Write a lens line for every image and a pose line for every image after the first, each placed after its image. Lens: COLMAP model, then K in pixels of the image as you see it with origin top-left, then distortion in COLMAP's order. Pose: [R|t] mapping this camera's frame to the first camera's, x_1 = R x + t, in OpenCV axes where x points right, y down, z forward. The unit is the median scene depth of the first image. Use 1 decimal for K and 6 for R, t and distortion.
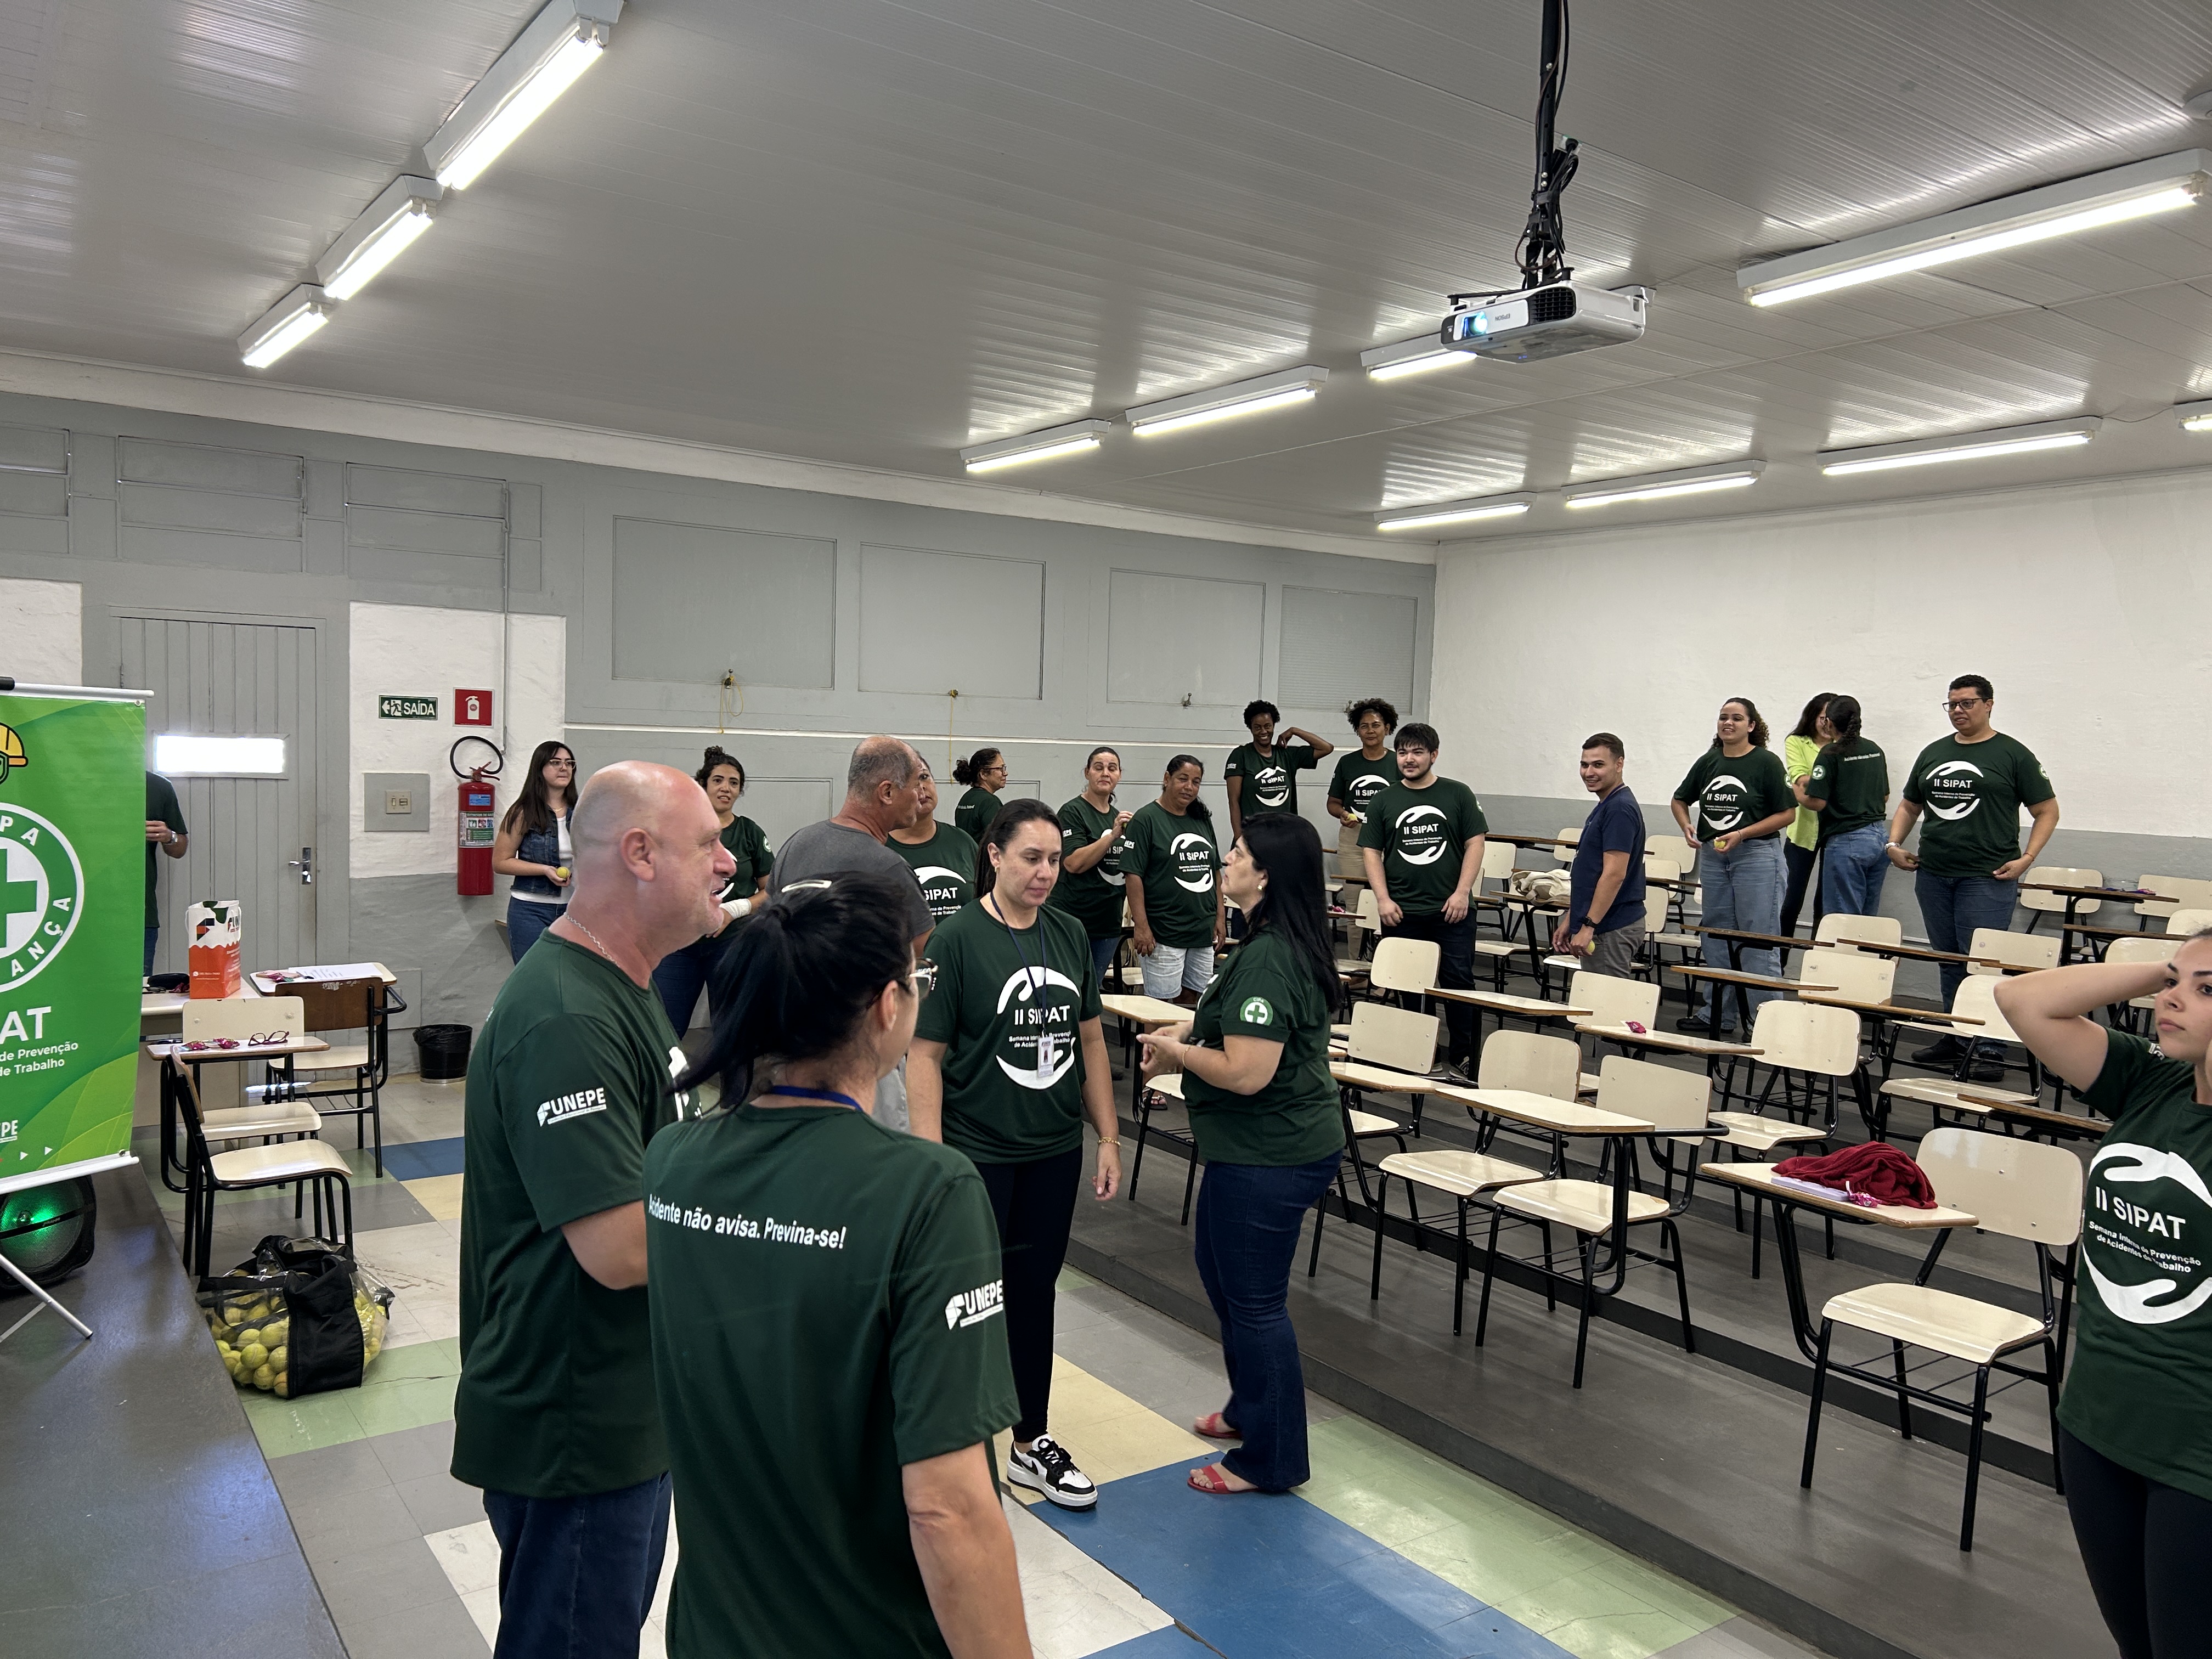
lens RADIAL K [[1665.2, 0, 1090.5], [0, 1665.2, 842.9], [0, 0, 1]] dist [0.062591, -0.067524]
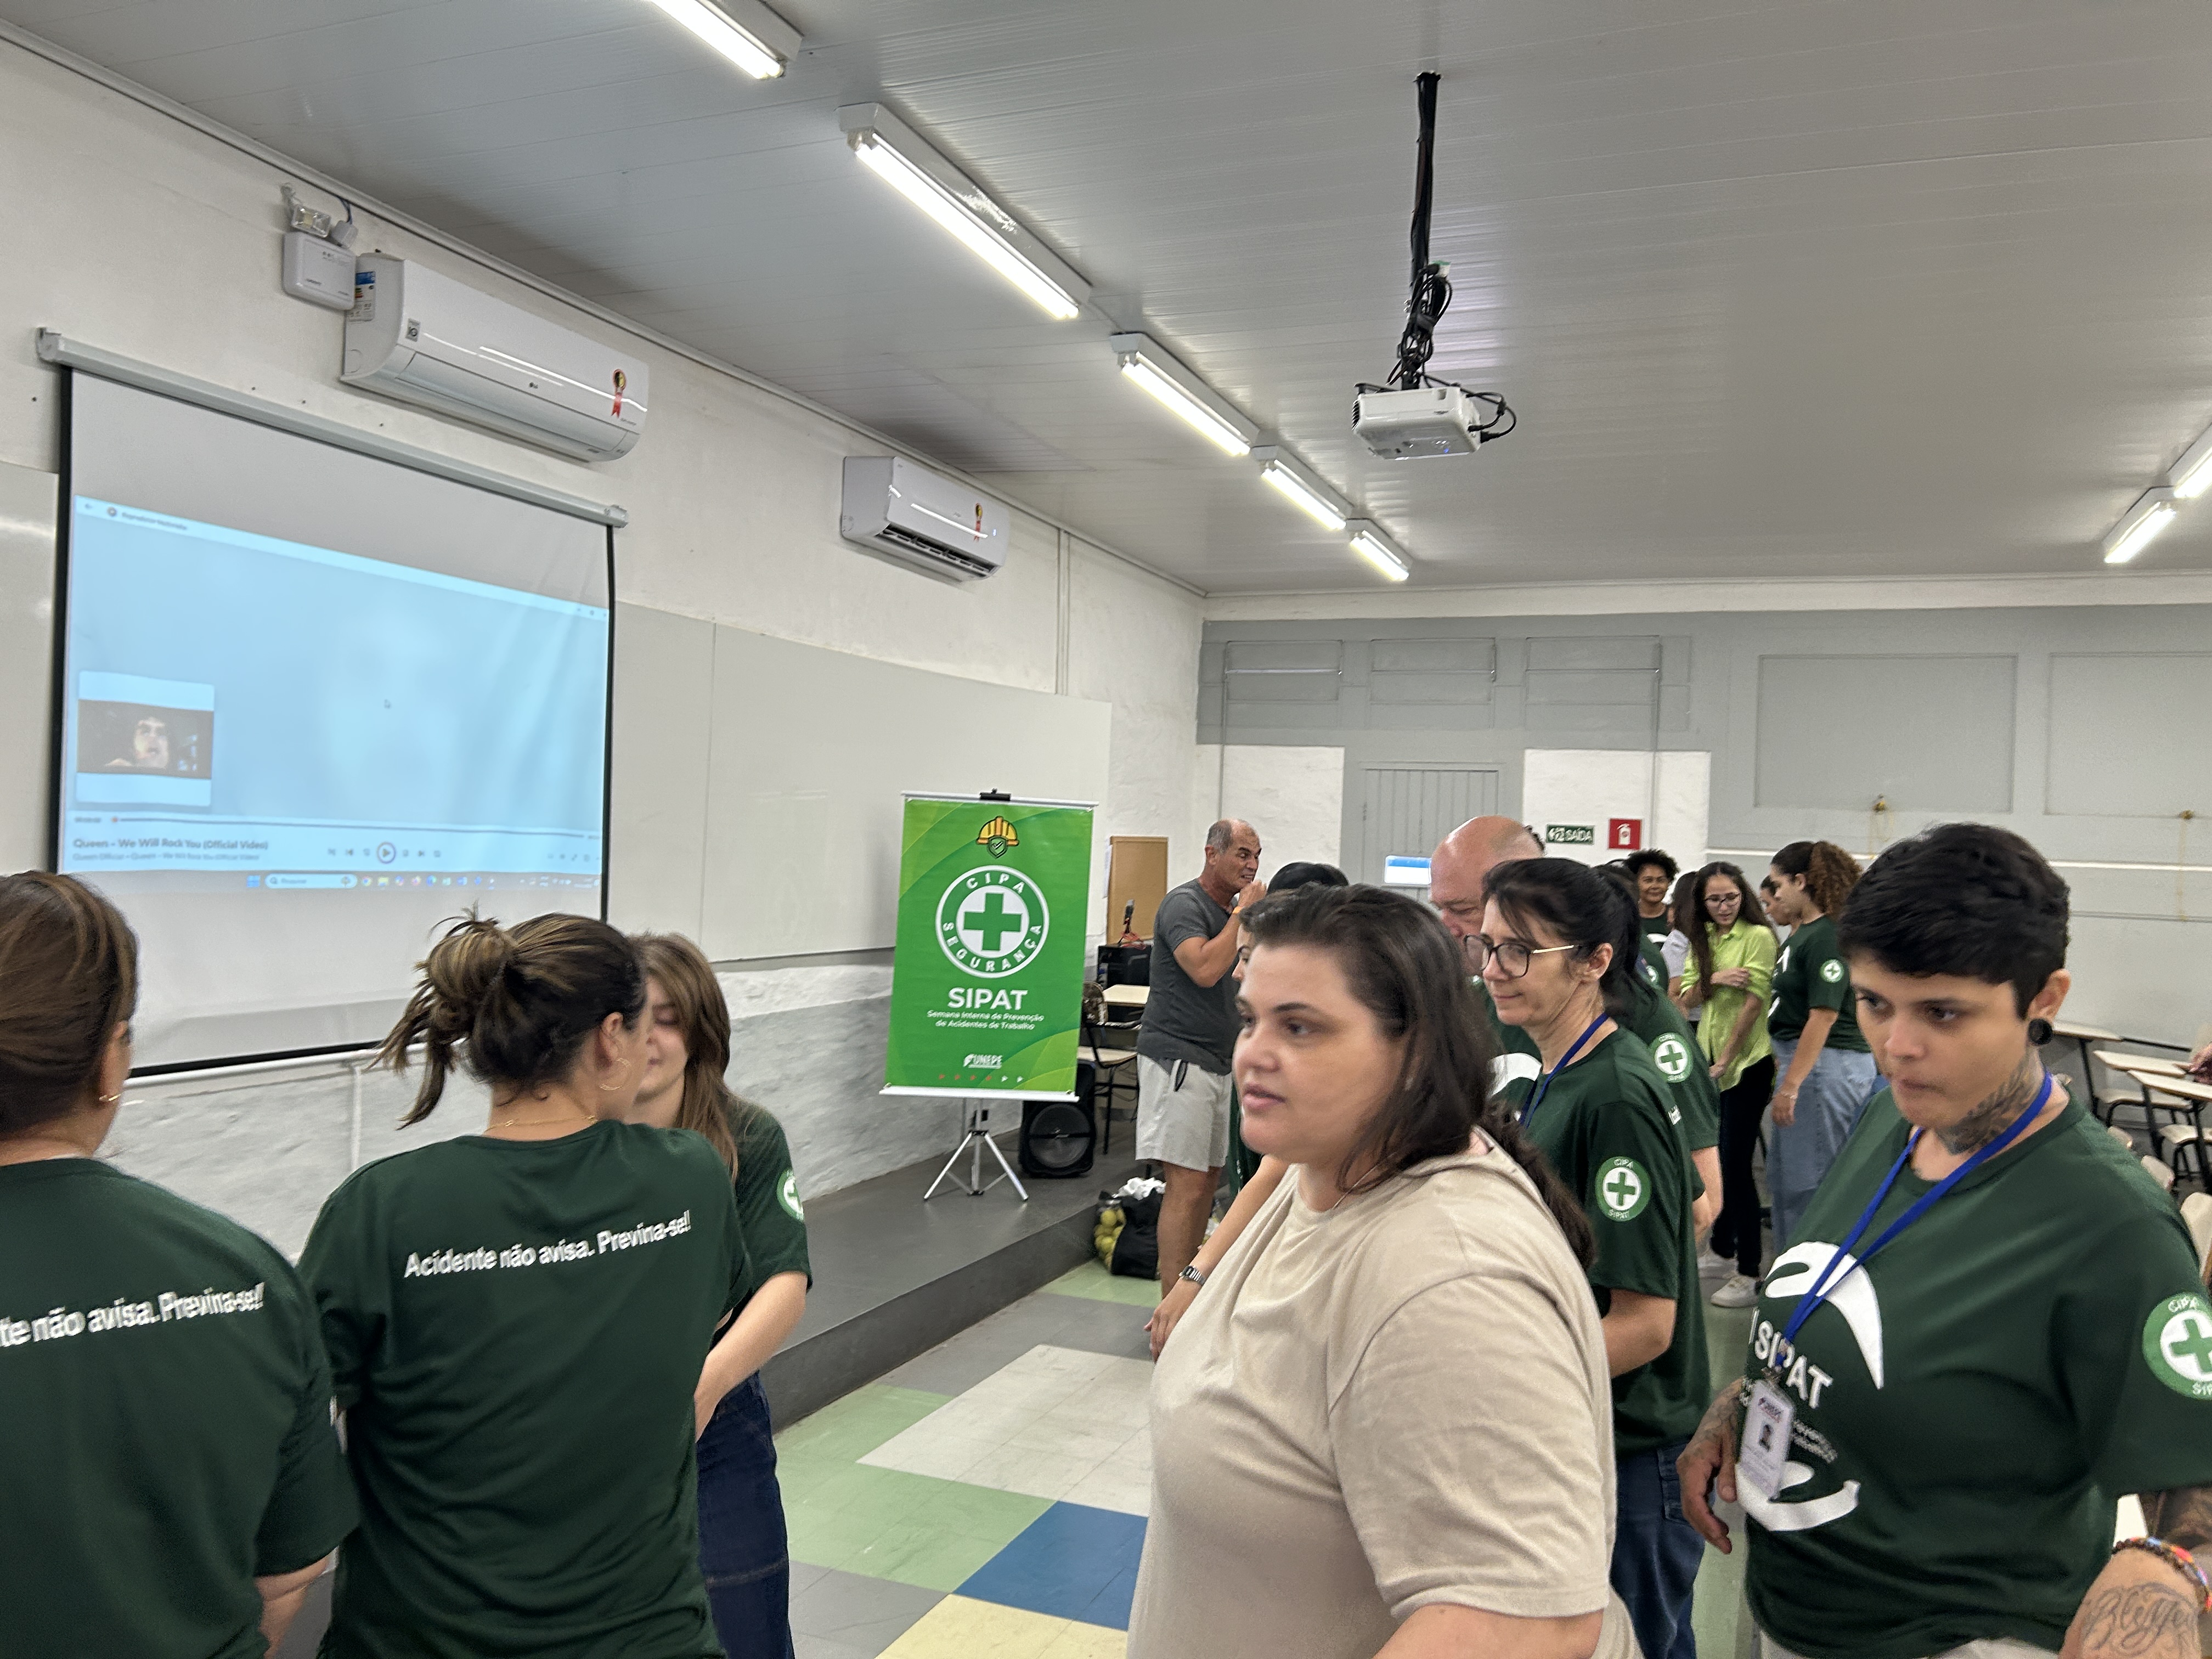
lens RADIAL K [[1665.2, 0, 1116.9], [0, 1665.2, 821.2], [0, 0, 1]] dist [0.062591, -0.067524]
pose [[0.549069, -0.022546, -0.835473, 0.400156], [-0.075504, 0.994211, -0.076450, 0.024566], [0.832359, 0.105058, 0.544188, 0.083304]]
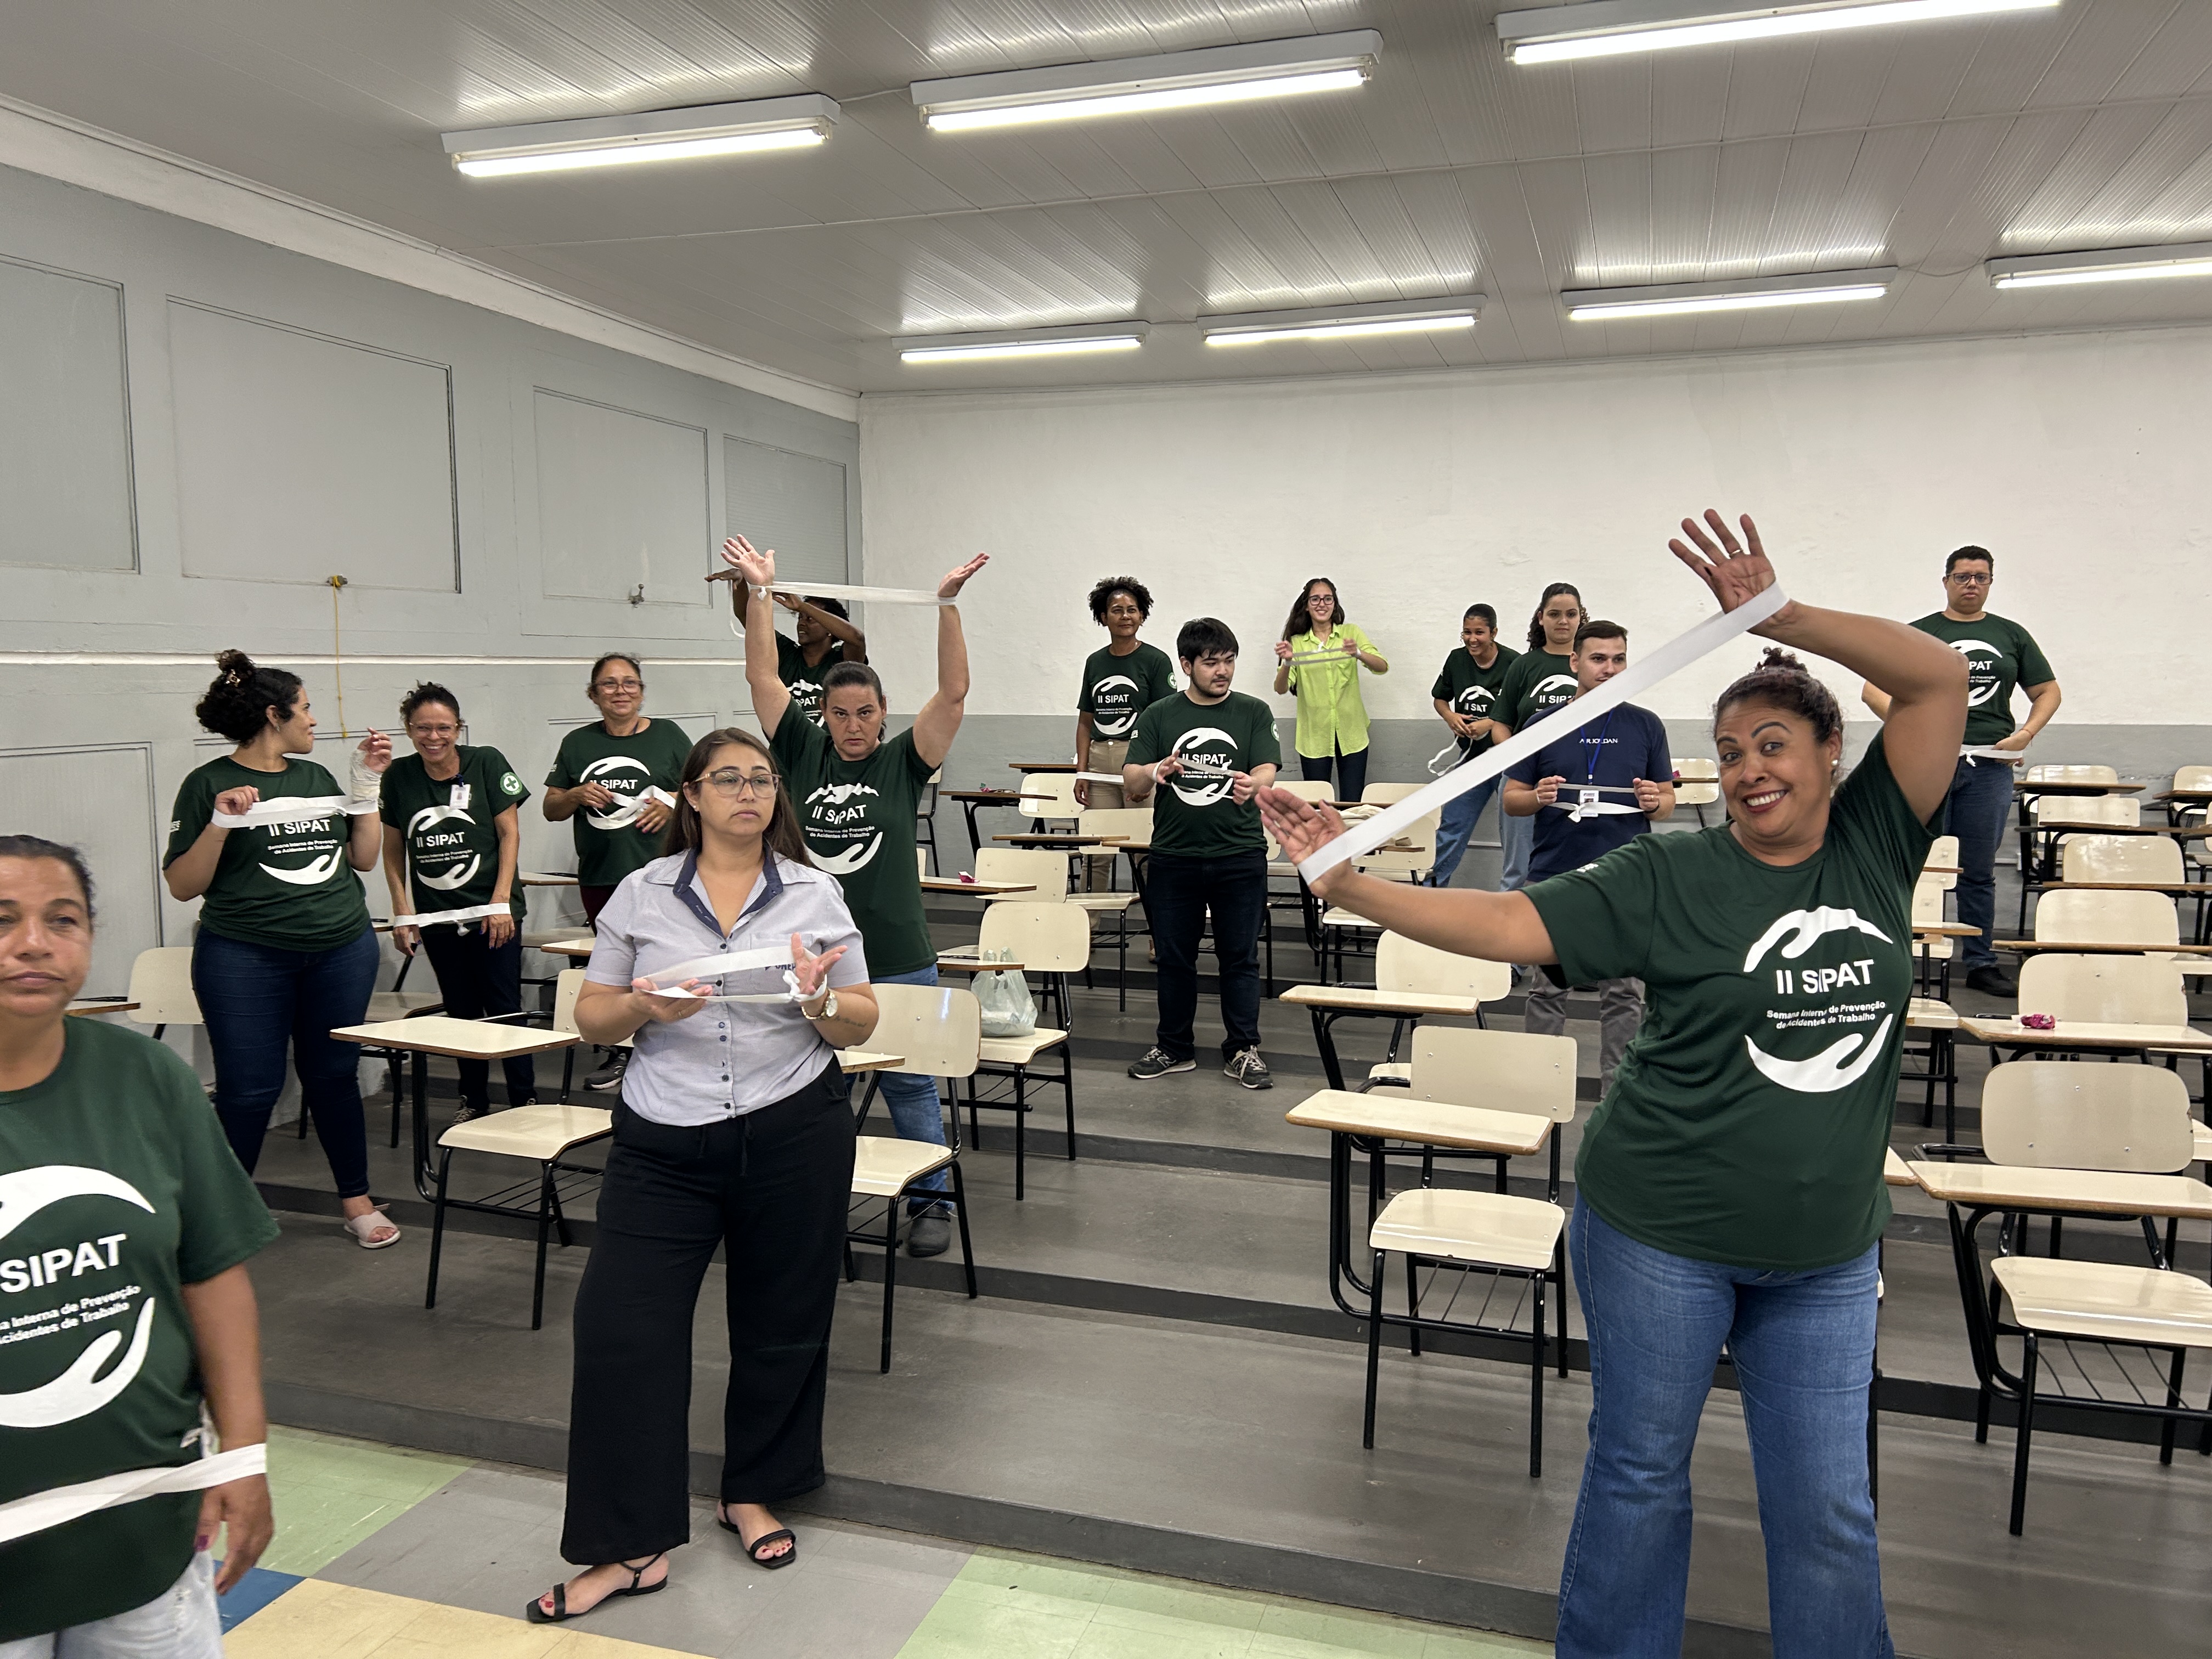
lens RADIAL K [[1665.2, 0, 1120.8], [0, 1665.2, 835.9], [0, 0, 1]] dist [0.062591, -0.067524]
pose [[0.791046, -0.094039, 0.604486, -0.269252], [0.065141, 0.995445, 0.069614, -0.029735], [-0.608279, -0.015690, 0.793568, 0.433709]]
